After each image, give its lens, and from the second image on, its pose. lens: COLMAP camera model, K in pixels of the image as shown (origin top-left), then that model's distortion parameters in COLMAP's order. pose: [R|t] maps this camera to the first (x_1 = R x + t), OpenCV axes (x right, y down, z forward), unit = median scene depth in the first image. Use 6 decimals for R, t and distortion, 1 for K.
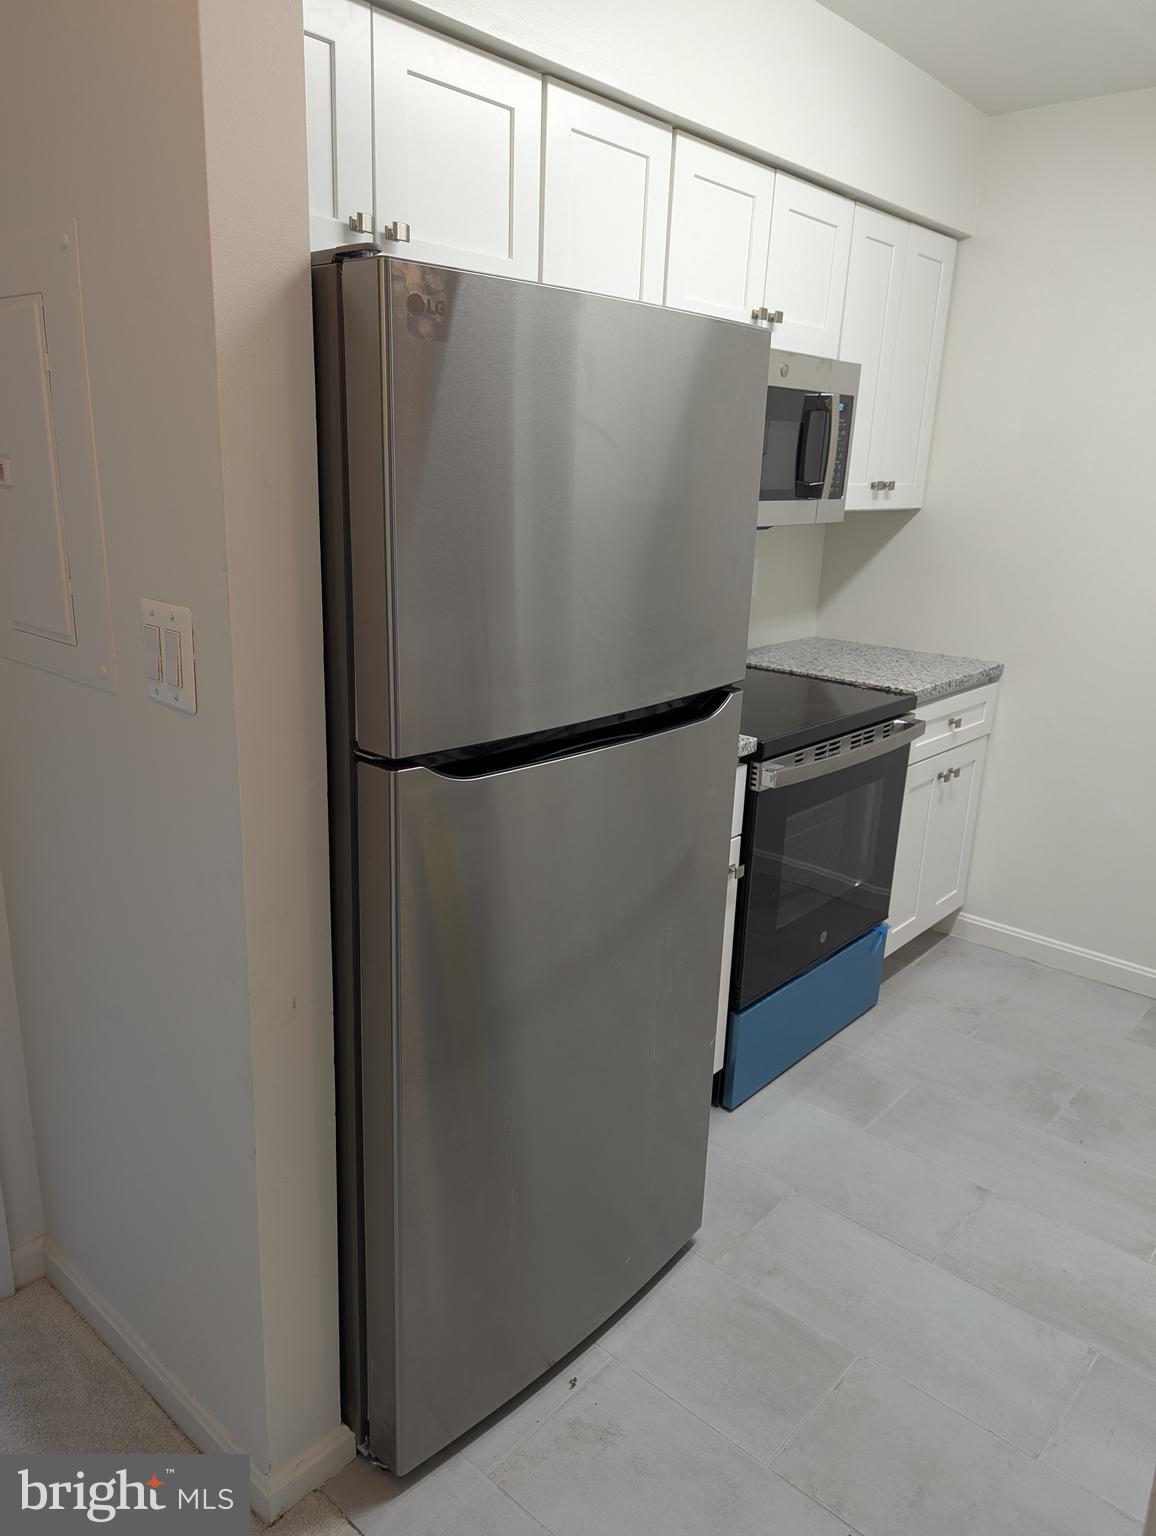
lens RADIAL K [[1085.5, 0, 562.6], [0, 1085.5, 776.5], [0, 0, 1]] dist [0.031573, -0.010467]
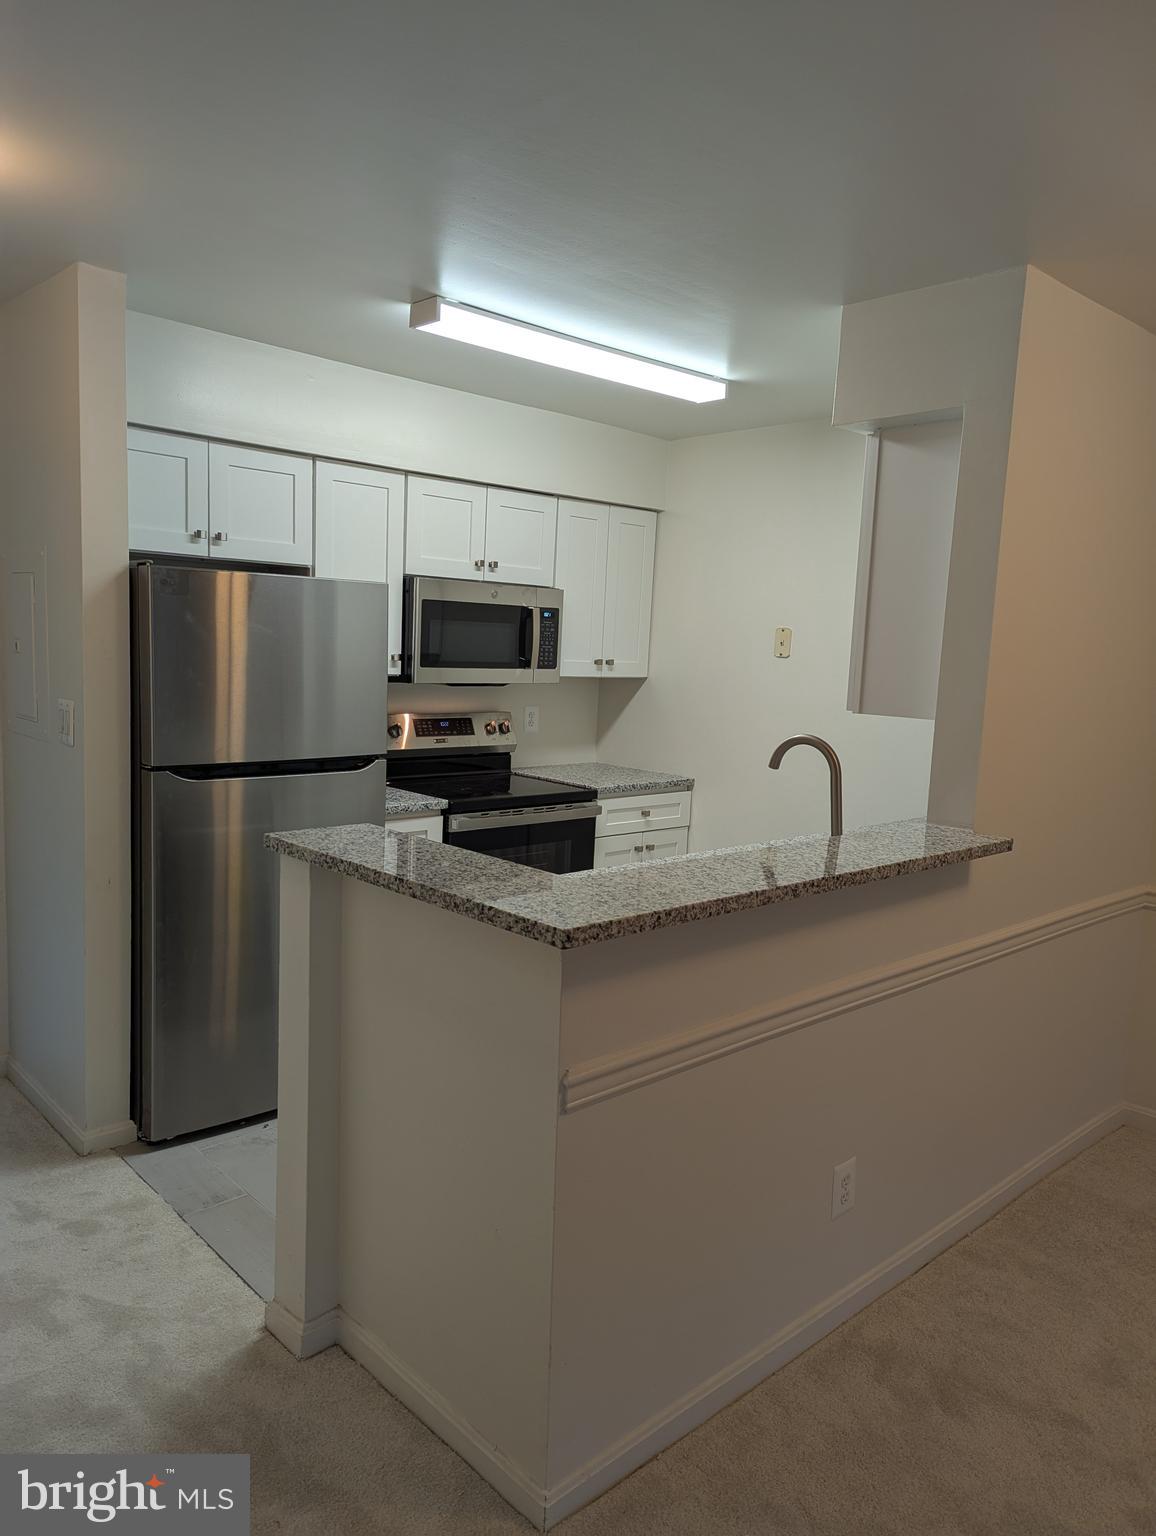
lens RADIAL K [[1085.5, 0, 590.3], [0, 1085.5, 774.1], [0, 0, 1]] dist [0.031573, -0.010467]
pose [[0.996005, 0.023184, -0.086240, 0.477133], [-0.036880, 0.986301, -0.160782, 0.165975], [0.081331, 0.163320, 0.983215, -0.588673]]
